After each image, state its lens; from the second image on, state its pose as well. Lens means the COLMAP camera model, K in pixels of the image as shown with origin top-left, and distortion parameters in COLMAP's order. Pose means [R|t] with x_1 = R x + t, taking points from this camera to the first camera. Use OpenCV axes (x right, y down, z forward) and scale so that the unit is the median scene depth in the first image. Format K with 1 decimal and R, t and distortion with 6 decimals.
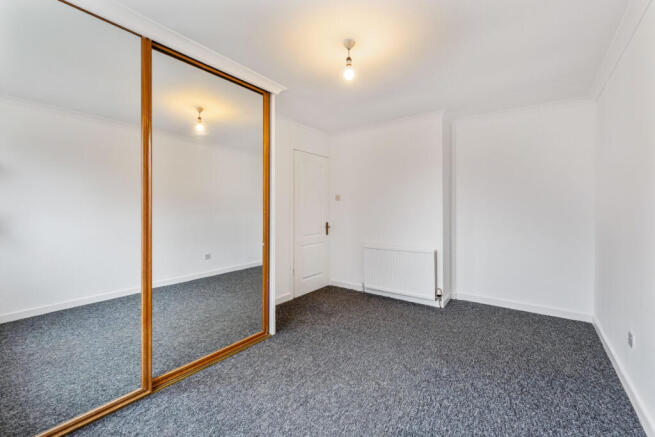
lens RADIAL K [[271.2, 0, 331.2], [0, 271.2, 209.6], [0, 0, 1]] dist [-0.000439, -0.000044]
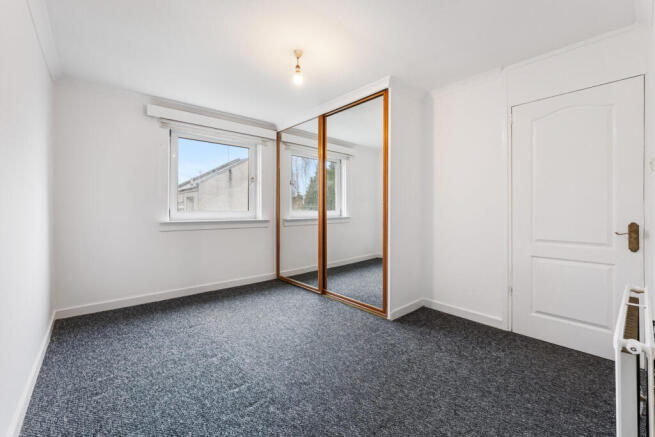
lens RADIAL K [[271.2, 0, 331.2], [0, 271.2, 209.6], [0, 0, 1]] dist [-0.000439, -0.000044]
pose [[-0.198492, 0.001824, -0.980101, 0.843693], [0.000455, 0.999998, 0.001769, 0.038665], [0.980102, -0.000094, -0.198492, 0.985532]]
